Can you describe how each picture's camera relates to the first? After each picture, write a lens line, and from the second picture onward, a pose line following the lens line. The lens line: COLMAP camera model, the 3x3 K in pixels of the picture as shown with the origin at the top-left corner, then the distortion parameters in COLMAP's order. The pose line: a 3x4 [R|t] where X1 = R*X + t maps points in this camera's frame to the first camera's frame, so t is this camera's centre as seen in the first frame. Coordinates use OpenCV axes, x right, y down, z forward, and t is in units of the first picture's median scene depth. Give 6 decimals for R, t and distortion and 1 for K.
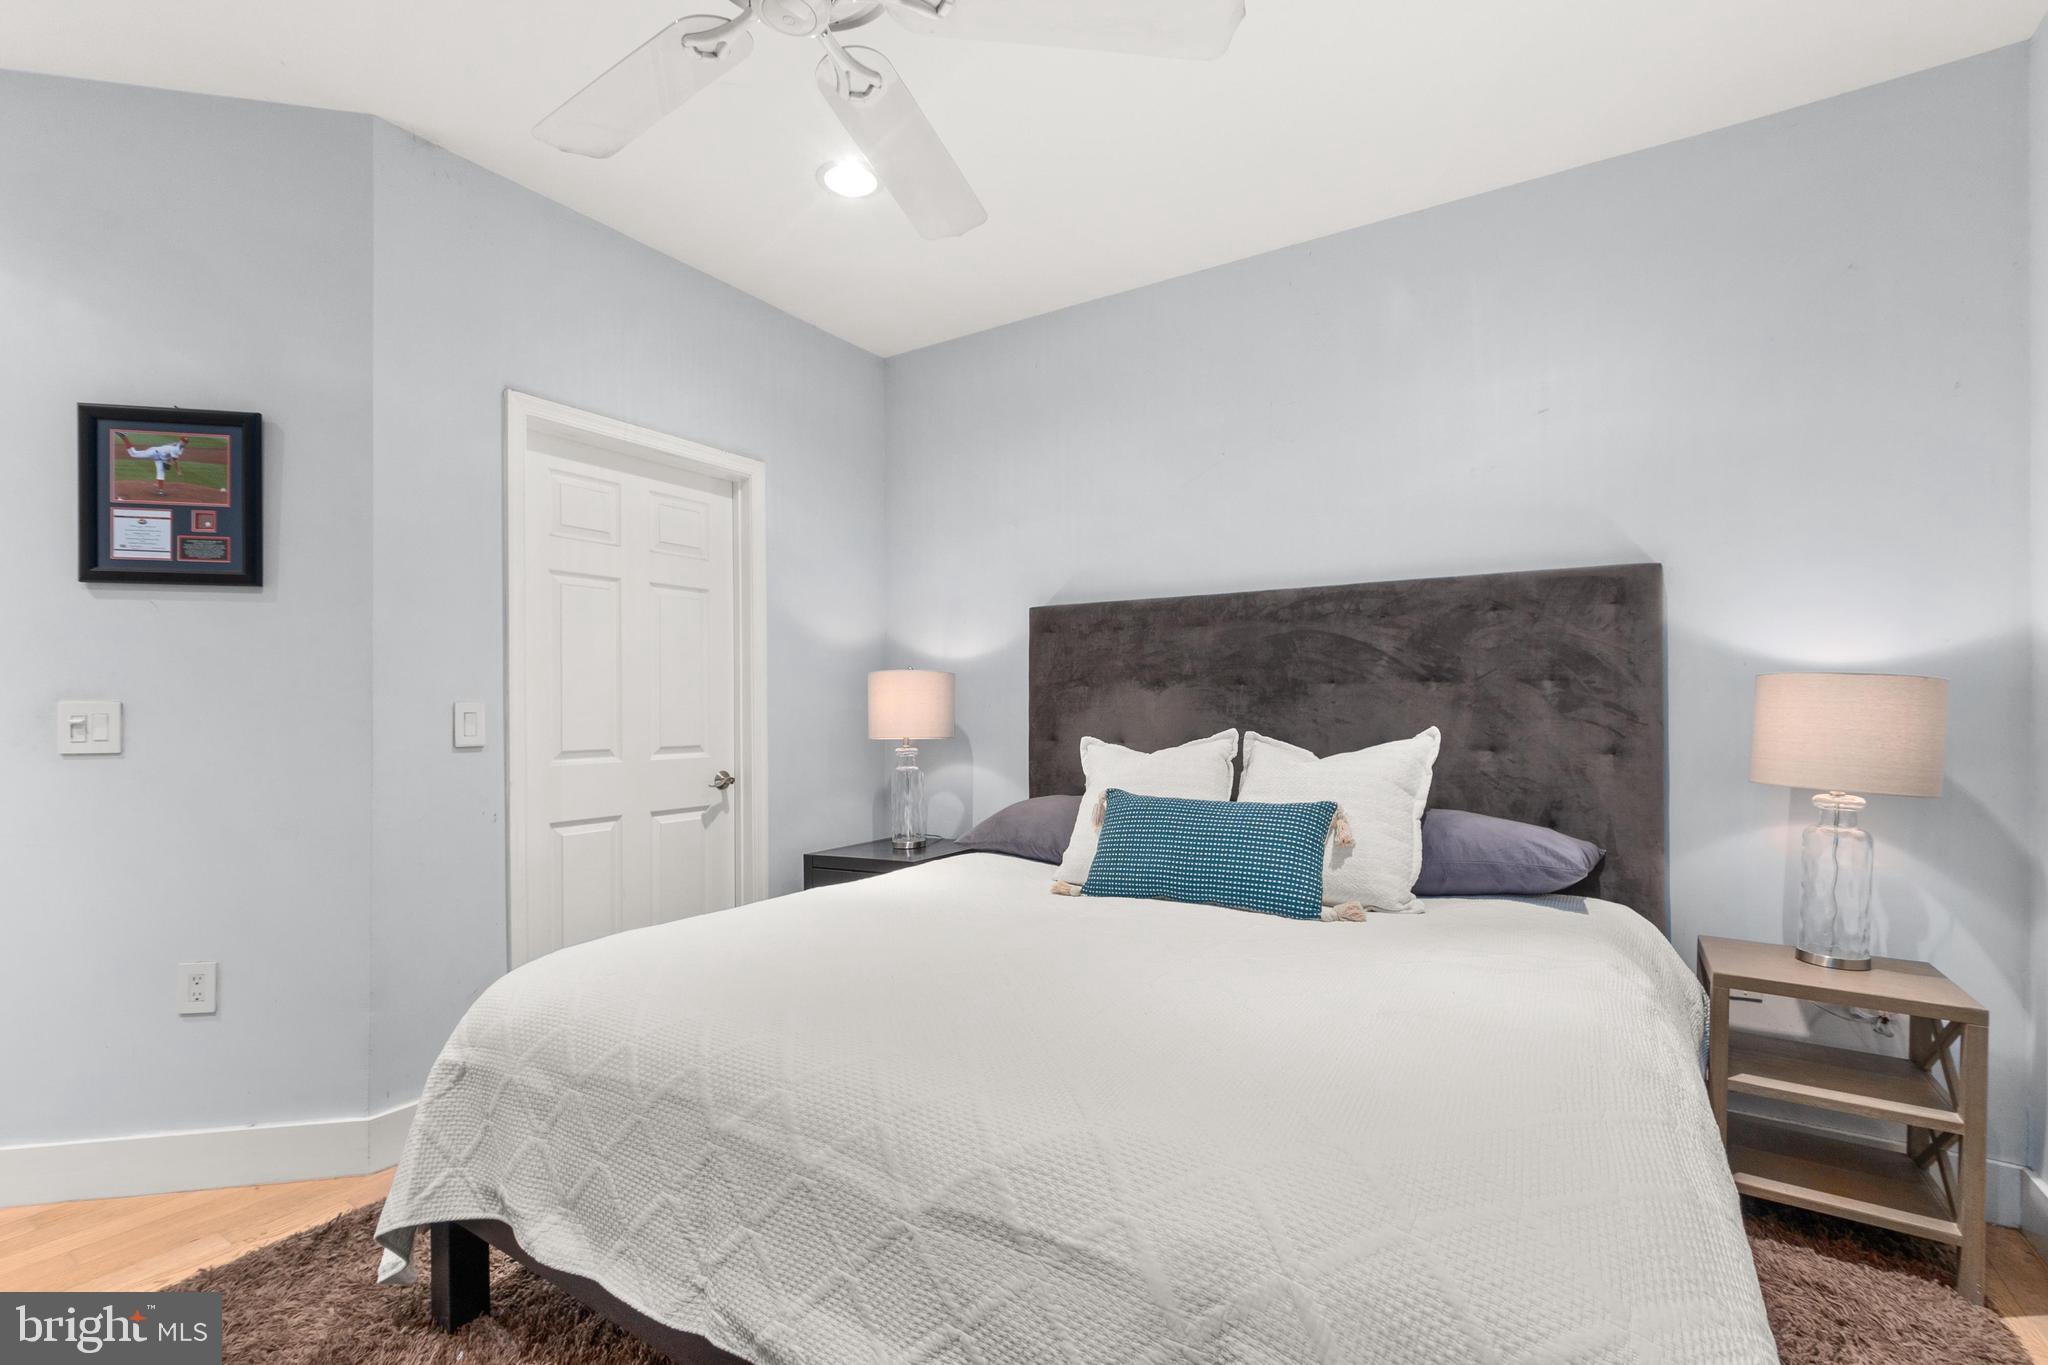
lens RADIAL K [[908.0, 0, 1023.9], [0, 908.0, 691.5], [0, 0, 1]] dist [-0.001163, -0.002987]
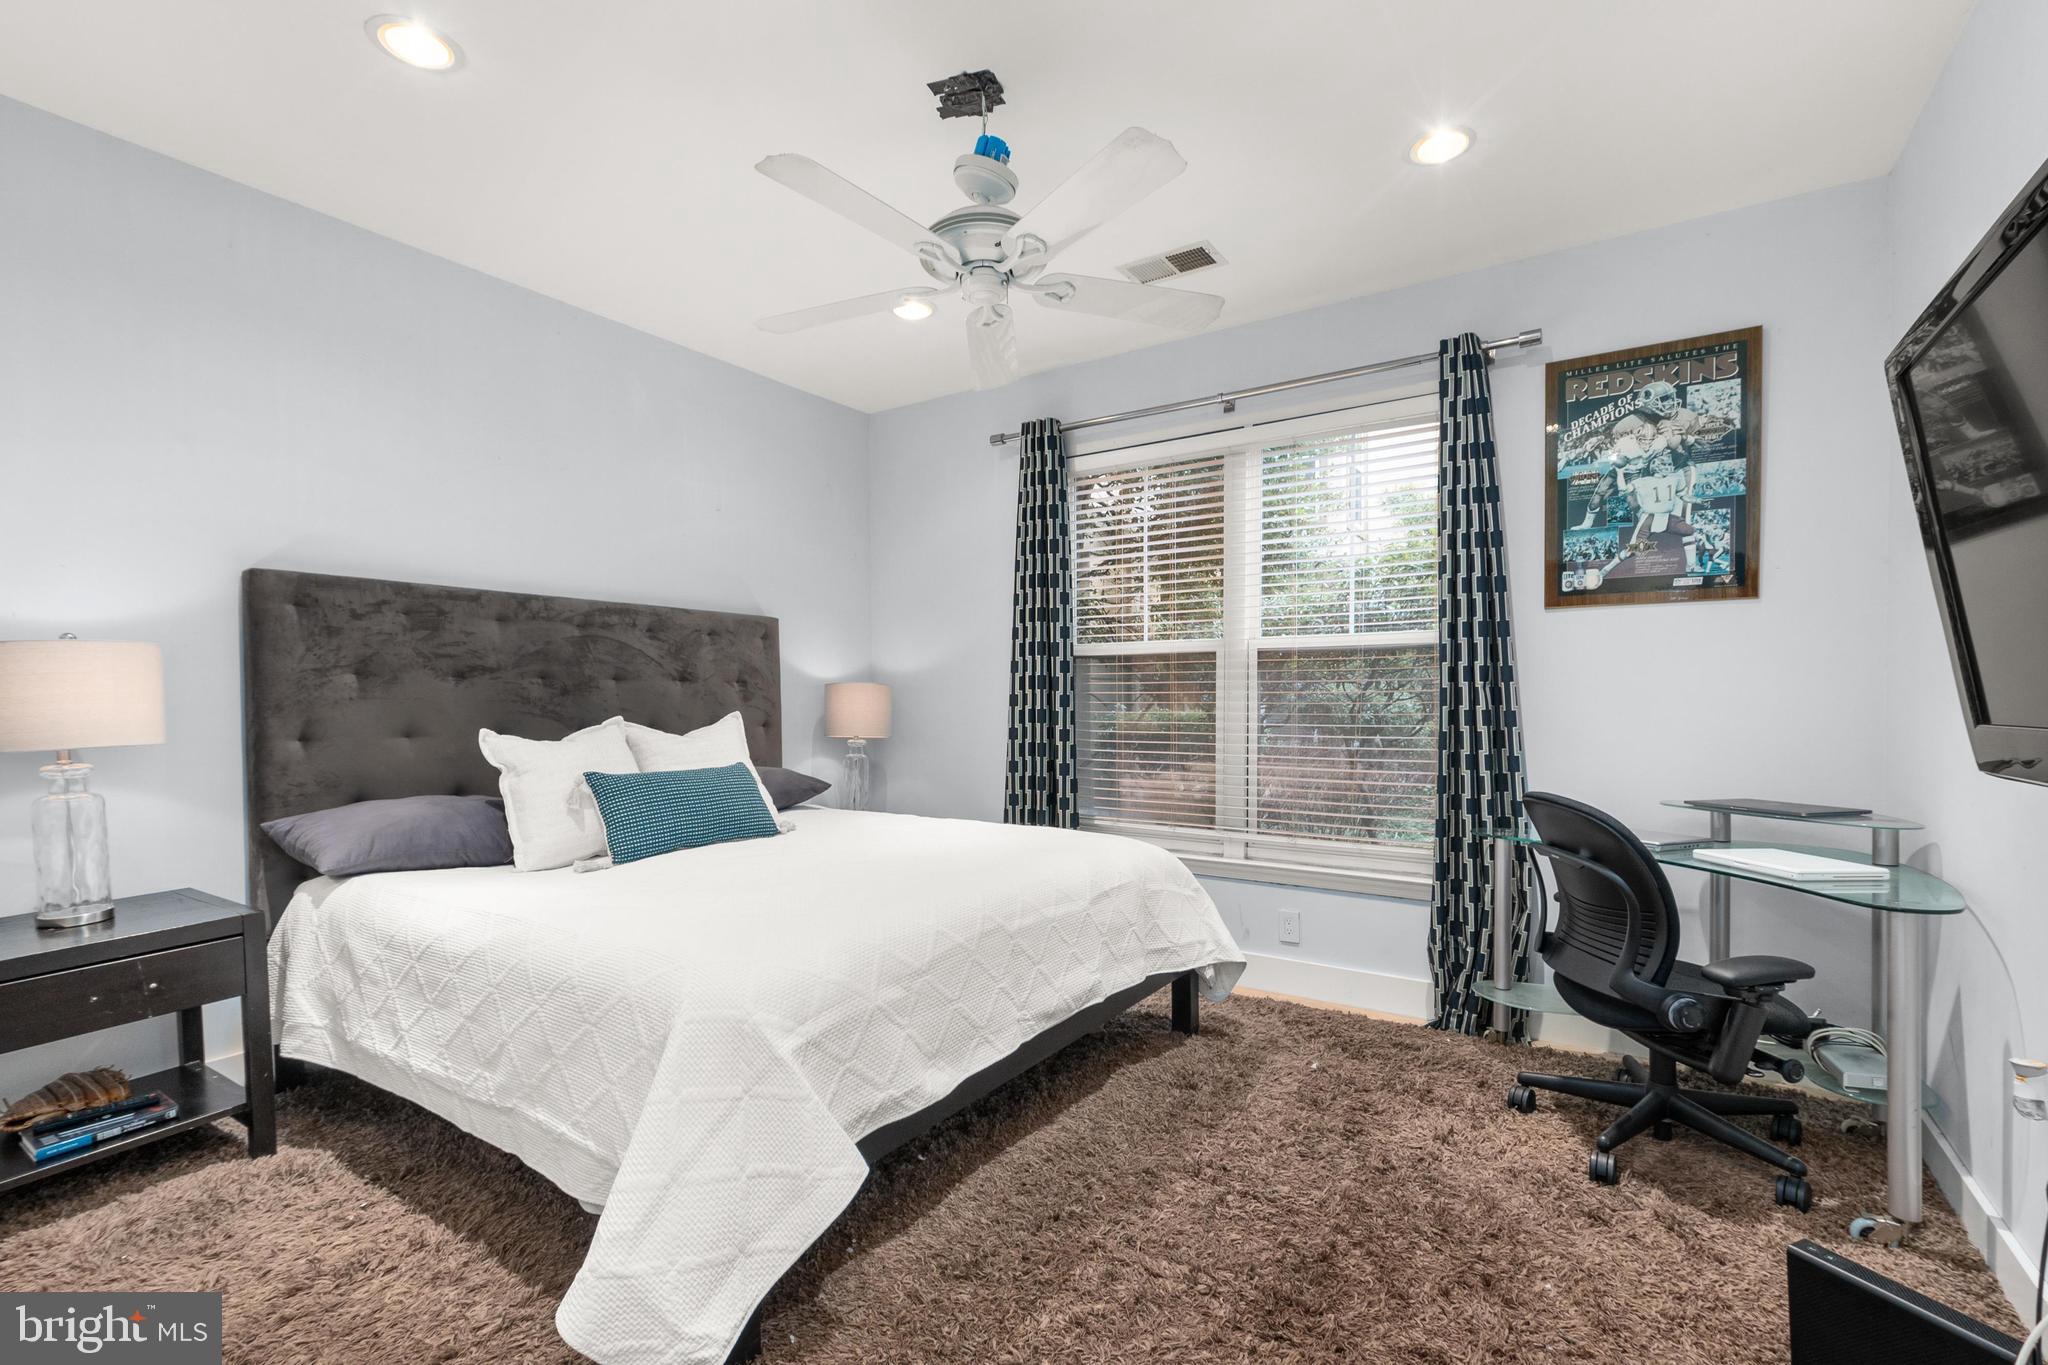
lens RADIAL K [[908.0, 0, 1026.1], [0, 908.0, 697.5], [0, 0, 1]] dist [-0.001163, -0.002987]
pose [[-0.007373, 0.009666, 0.999926, -0.900604], [-0.005608, 0.999937, -0.009708, 0.023865], [-0.999957, -0.005679, -0.007318, 0.428063]]
